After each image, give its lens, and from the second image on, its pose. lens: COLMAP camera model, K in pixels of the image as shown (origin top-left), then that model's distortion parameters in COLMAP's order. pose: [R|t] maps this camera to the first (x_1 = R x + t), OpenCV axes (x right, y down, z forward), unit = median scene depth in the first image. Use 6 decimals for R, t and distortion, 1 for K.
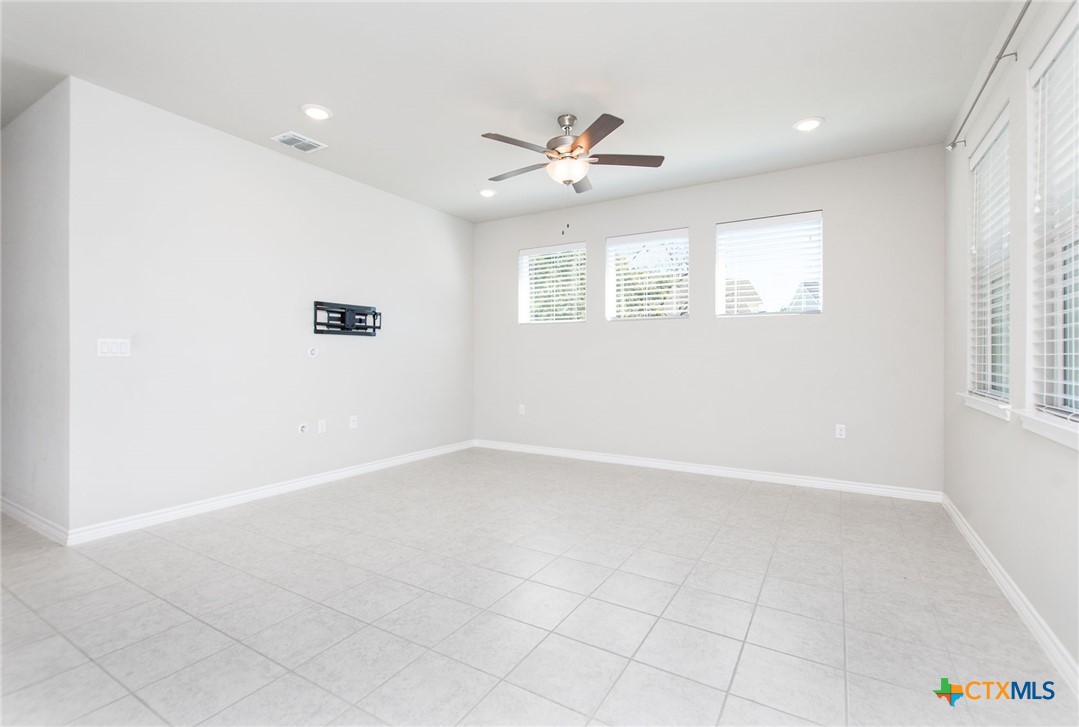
lens RADIAL K [[484.1, 0, 543.7], [0, 484.1, 355.5], [0, 0, 1]] dist [0.009343, 0.000132]
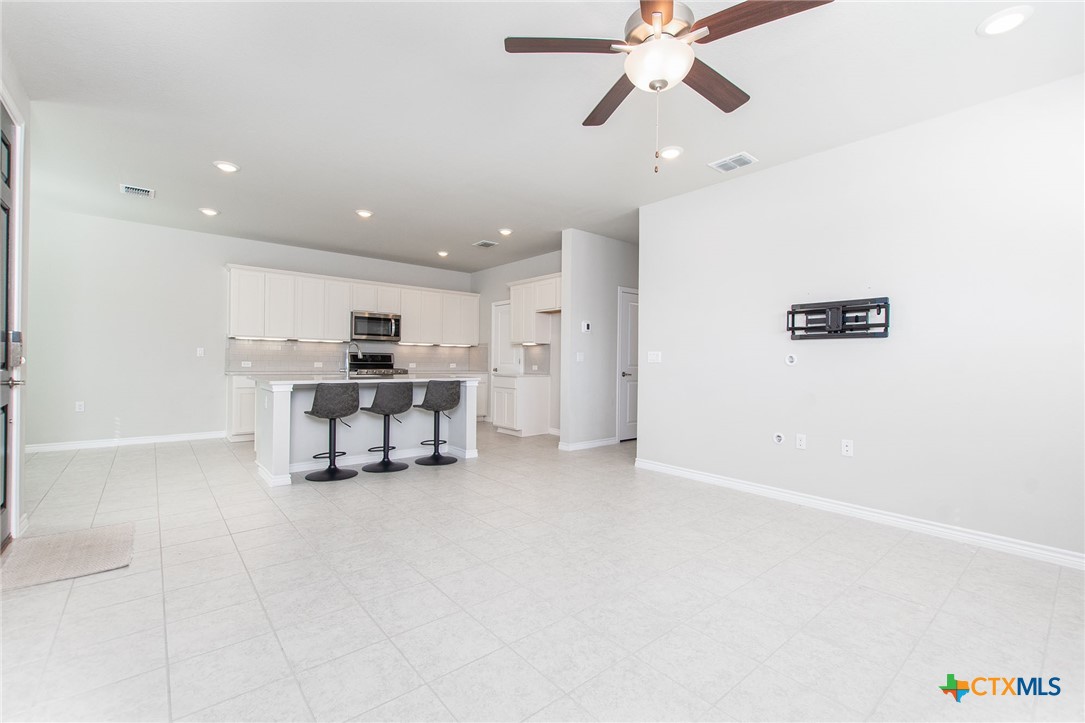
lens RADIAL K [[465.5, 0, 548.2], [0, 465.5, 361.5], [0, 0, 1]] dist [0.000556, -0.000316]
pose [[-0.315204, -0.005536, -0.949008, 0.519172], [-0.013771, 0.999904, -0.001259, 0.004537], [0.948924, 0.012672, -0.315250, 0.824120]]
